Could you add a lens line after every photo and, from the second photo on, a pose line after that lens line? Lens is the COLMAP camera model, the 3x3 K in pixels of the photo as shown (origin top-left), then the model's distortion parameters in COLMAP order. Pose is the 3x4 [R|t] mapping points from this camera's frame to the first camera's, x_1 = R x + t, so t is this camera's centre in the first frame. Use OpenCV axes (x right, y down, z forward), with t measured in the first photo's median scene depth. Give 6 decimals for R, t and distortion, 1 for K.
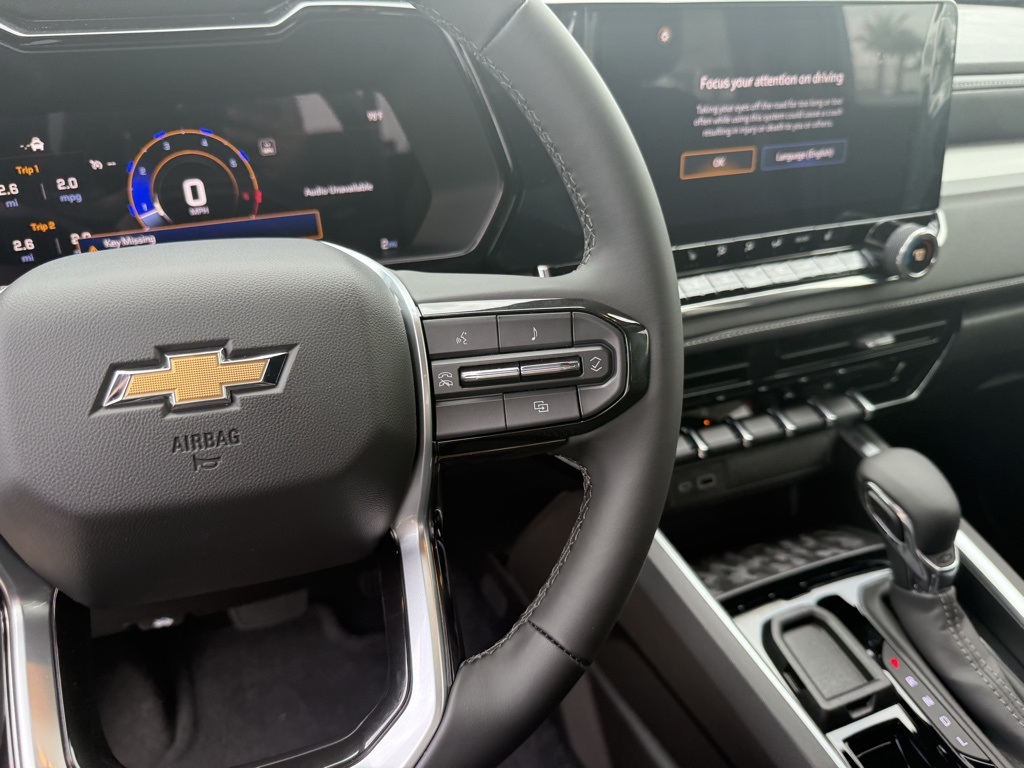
lens RADIAL K [[734.3, 0, 512.0], [0, 734.3, 384.0], [0, 0, 1]] dist [-0.029262, -0.008919]
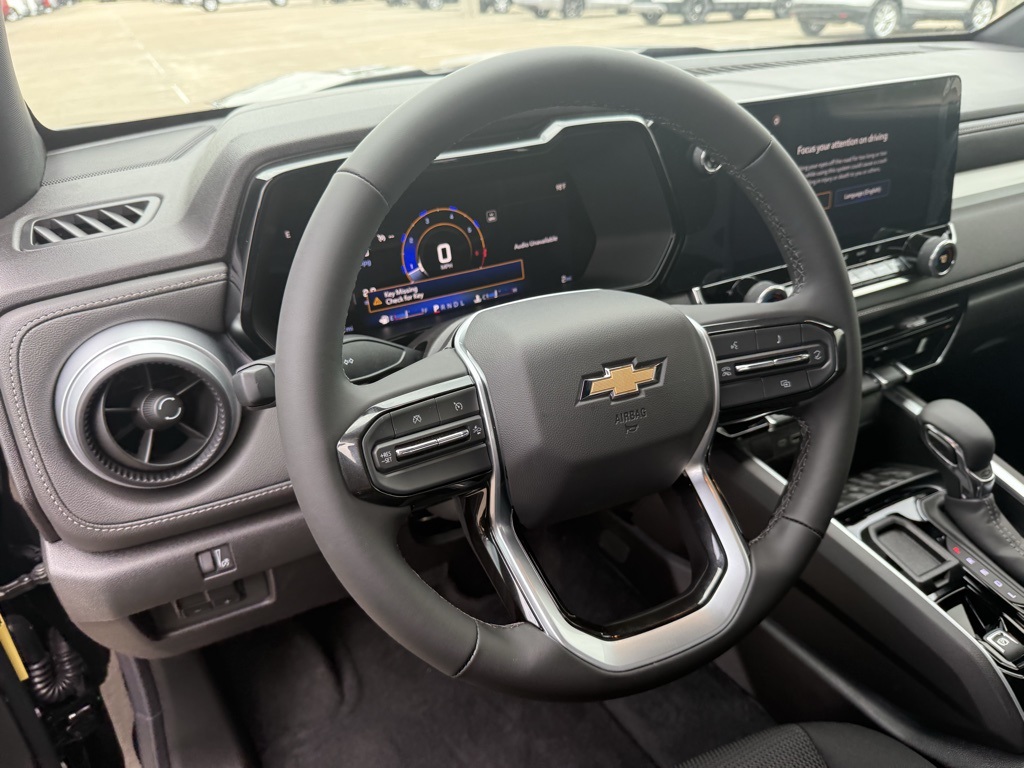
lens RADIAL K [[713.0, 0, 507.9], [0, 713.0, 386.8], [0, 0, 1]] dist [0.046681, -0.093579]
pose [[0.995118, -0.078493, 0.059829, -0.409705], [0.078067, 0.996904, 0.009422, -0.015158], [-0.060383, -0.004706, 0.998164, -0.345359]]
